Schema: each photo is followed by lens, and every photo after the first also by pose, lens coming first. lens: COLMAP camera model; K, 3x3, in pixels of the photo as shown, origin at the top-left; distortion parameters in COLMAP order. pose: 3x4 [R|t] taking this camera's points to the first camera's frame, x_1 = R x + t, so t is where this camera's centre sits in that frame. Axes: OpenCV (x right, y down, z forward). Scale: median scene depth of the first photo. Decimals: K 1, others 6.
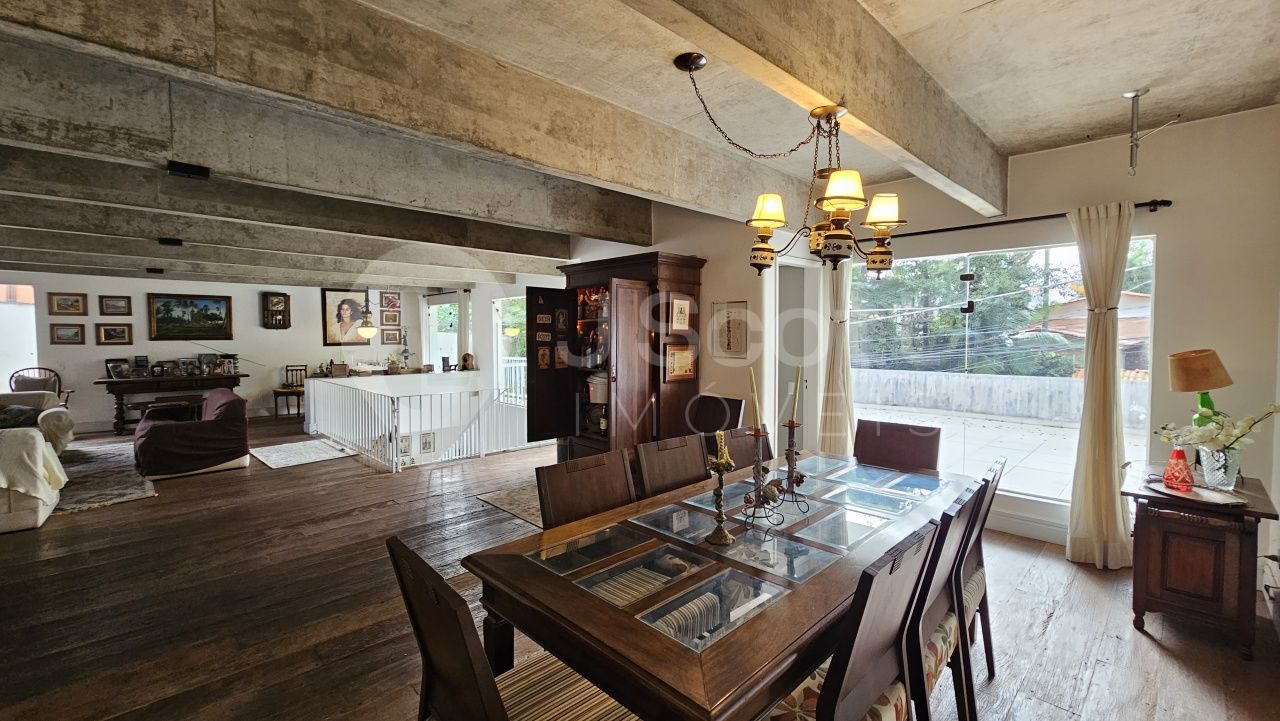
lens RADIAL K [[523.1, 0, 642.3], [0, 523.1, 359.5], [0, 0, 1]] dist [0.002312, -0.000474]
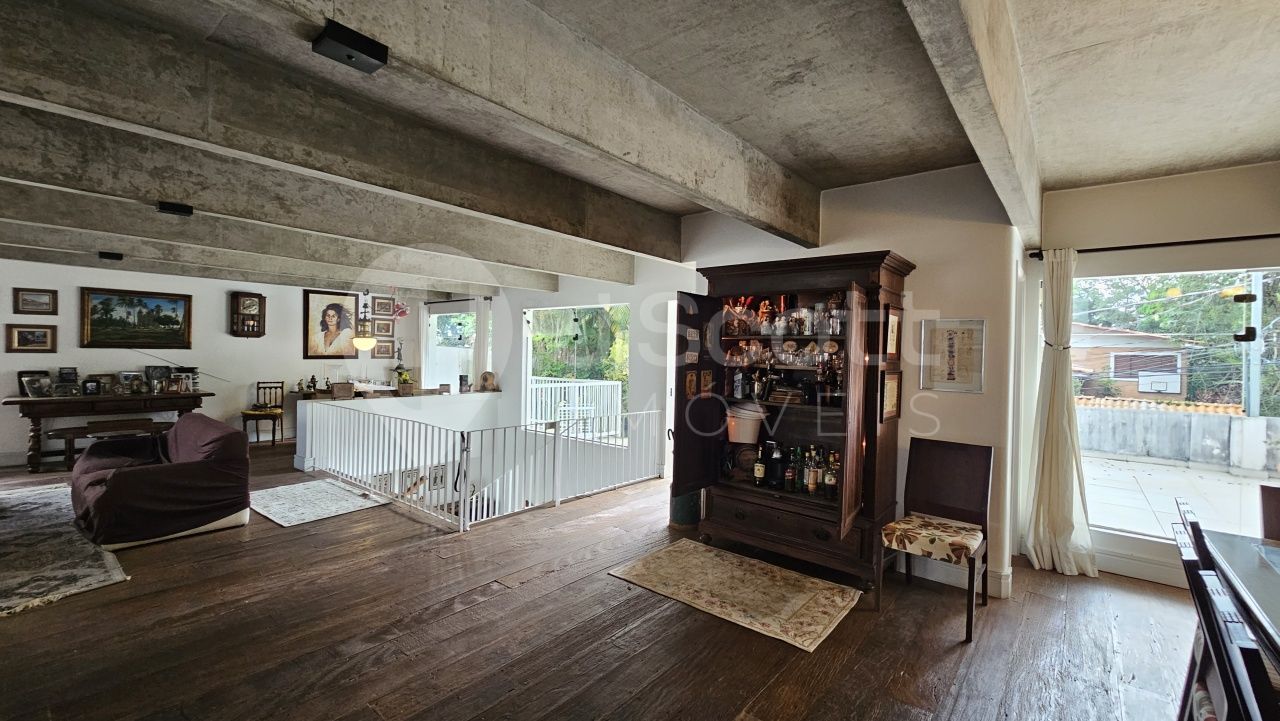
lens RADIAL K [[523.1, 0, 642.3], [0, 523.1, 359.5], [0, 0, 1]] dist [0.002312, -0.000474]
pose [[0.994007, 0.021564, 0.107167, -0.208136], [-0.018000, 0.999256, -0.034107, -0.007877], [-0.107822, 0.031973, 0.993656, 0.147547]]
